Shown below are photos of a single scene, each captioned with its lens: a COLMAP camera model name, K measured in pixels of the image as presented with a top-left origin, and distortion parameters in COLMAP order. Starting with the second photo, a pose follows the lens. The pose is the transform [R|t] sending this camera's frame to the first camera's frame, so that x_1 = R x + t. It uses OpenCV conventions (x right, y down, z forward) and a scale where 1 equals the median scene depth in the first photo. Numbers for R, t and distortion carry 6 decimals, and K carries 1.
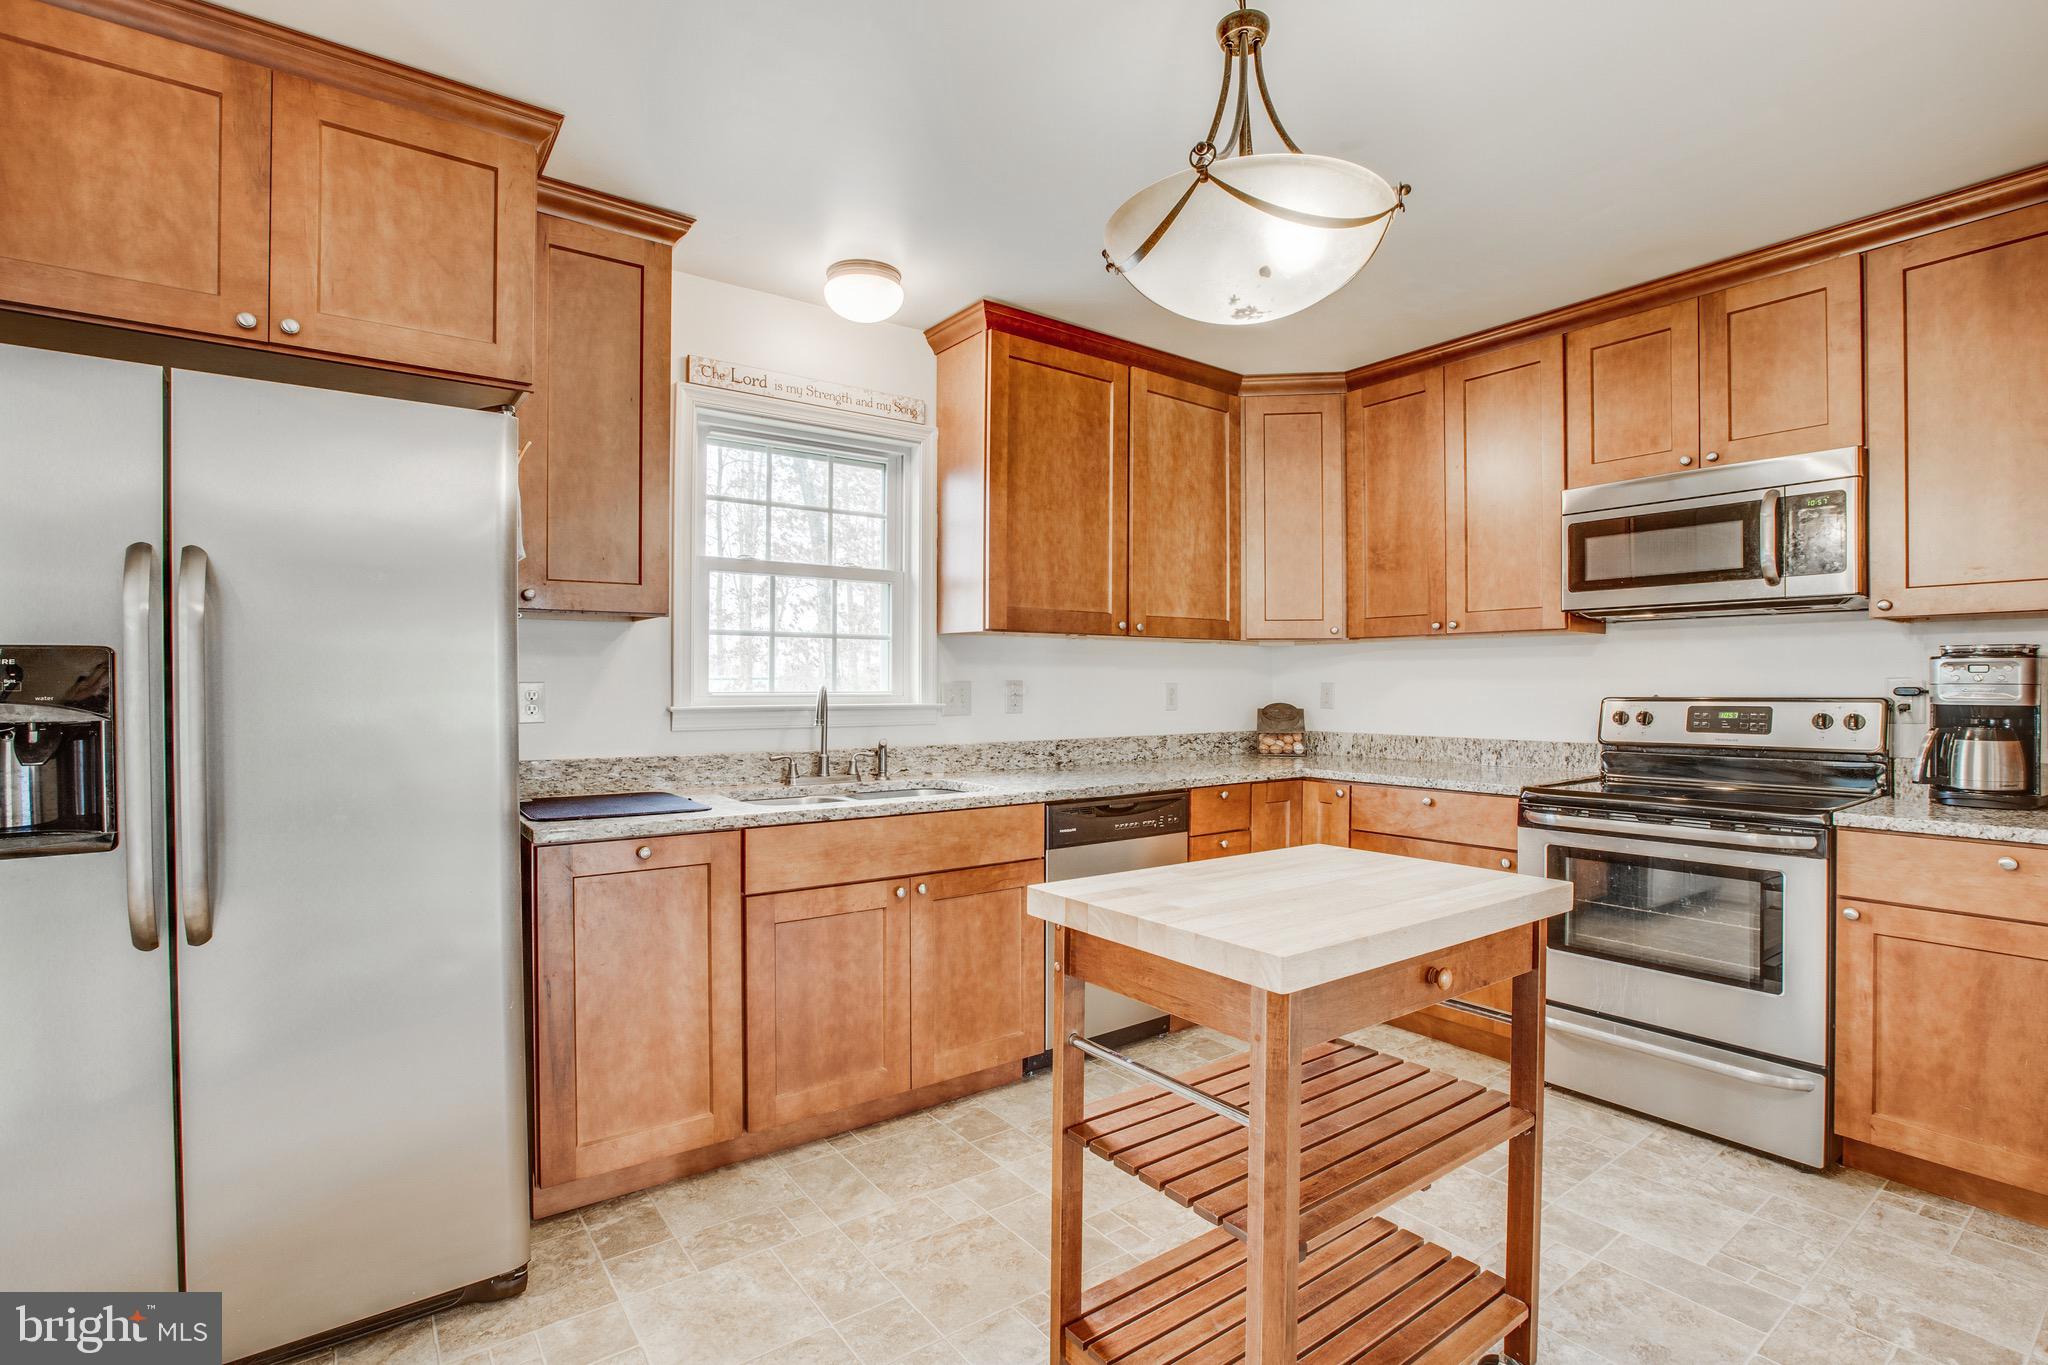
lens RADIAL K [[970.3, 0, 1024.0], [0, 970.3, 682.5], [0, 0, 1]] dist [-0.067218, 0.099687]
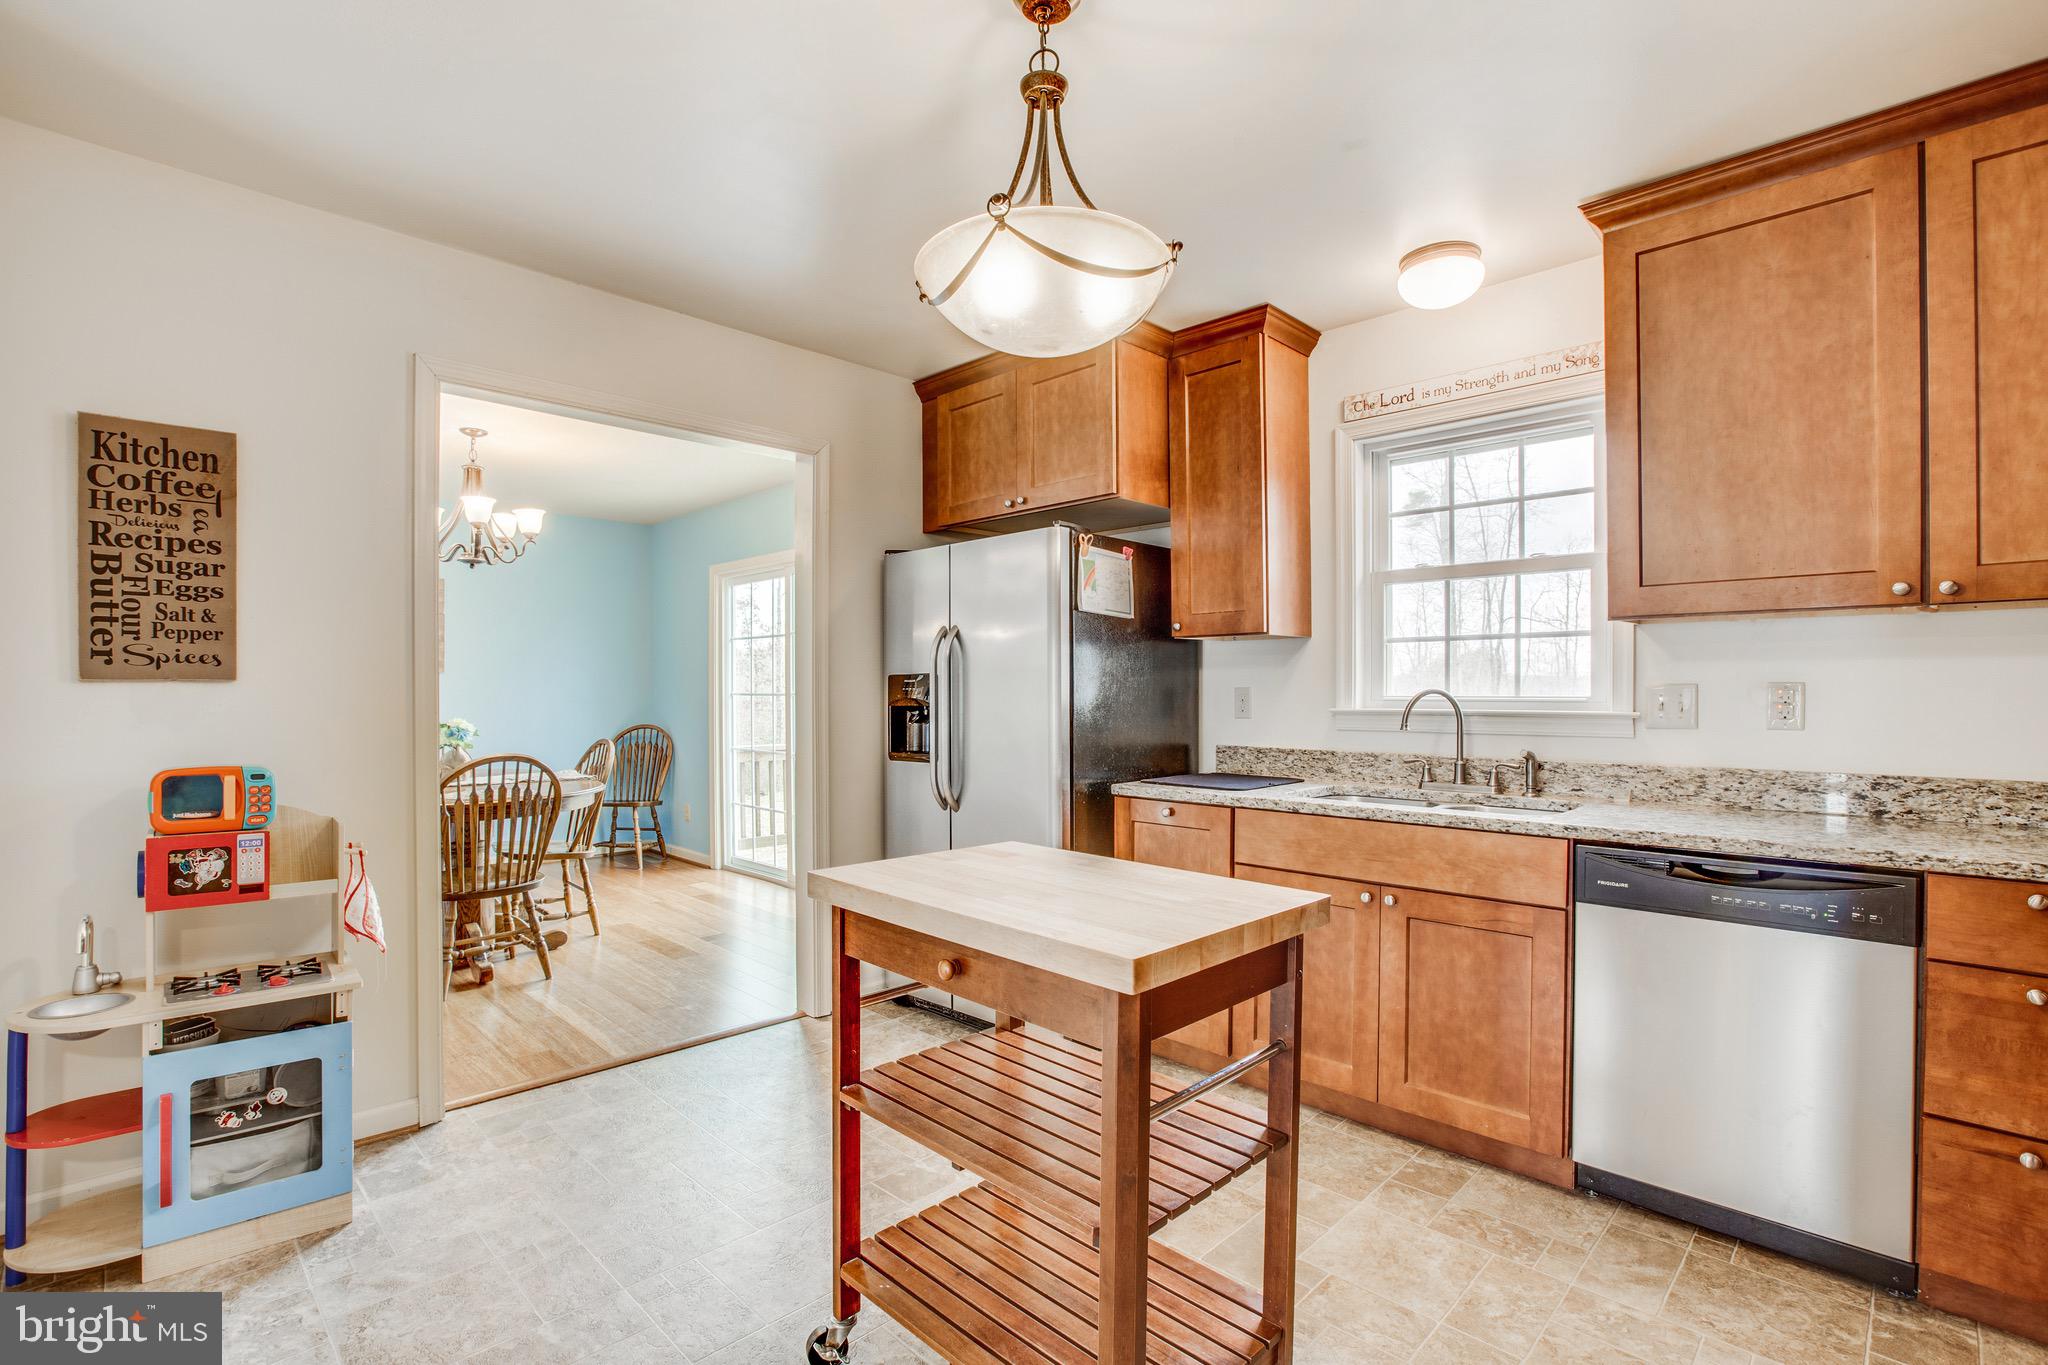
lens RADIAL K [[938.4, 0, 1024.8], [0, 938.4, 724.2], [0, 0, 1]] dist [-0.067296, 0.000701]
pose [[0.140260, 0.031609, -0.989610, 0.693904], [0.003511, 0.999468, 0.032422, 0.006343], [0.990109, -0.008022, 0.140074, 0.475838]]
